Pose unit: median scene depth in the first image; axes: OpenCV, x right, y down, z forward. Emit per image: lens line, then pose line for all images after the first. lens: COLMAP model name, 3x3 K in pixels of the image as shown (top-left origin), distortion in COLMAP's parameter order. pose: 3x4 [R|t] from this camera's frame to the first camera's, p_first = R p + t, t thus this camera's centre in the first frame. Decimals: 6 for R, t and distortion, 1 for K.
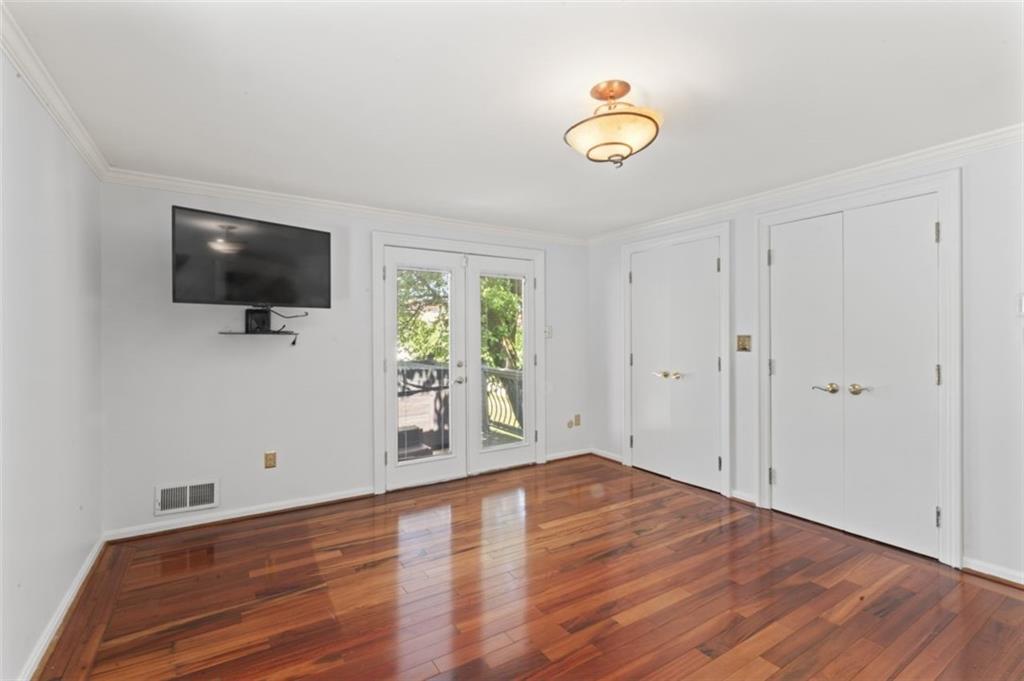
lens RADIAL K [[463.5, 0, 511.4], [0, 463.5, 339.4], [0, 0, 1]] dist [-0.006810, 0.000440]
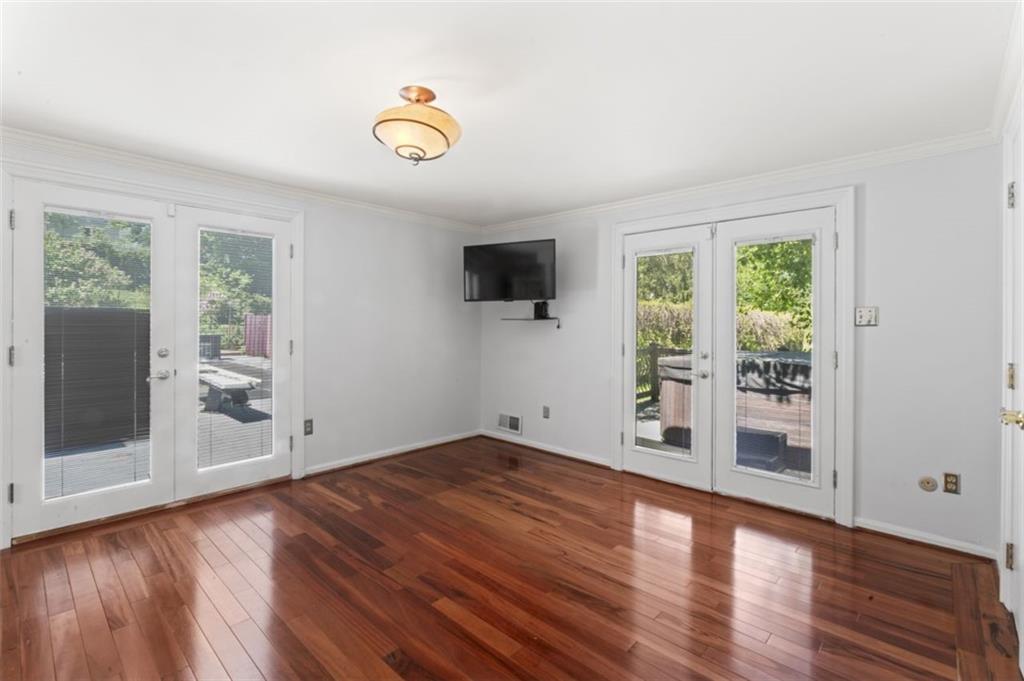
lens RADIAL K [[463.5, 0, 503.1], [0, 463.5, 321.2], [0, 0, 1]] dist [-0.006810, 0.000440]
pose [[0.239810, 0.000856, -0.970819, 0.682899], [-0.012616, 0.999918, -0.002234, -0.003069], [0.970738, 0.012783, 0.239801, 0.482675]]
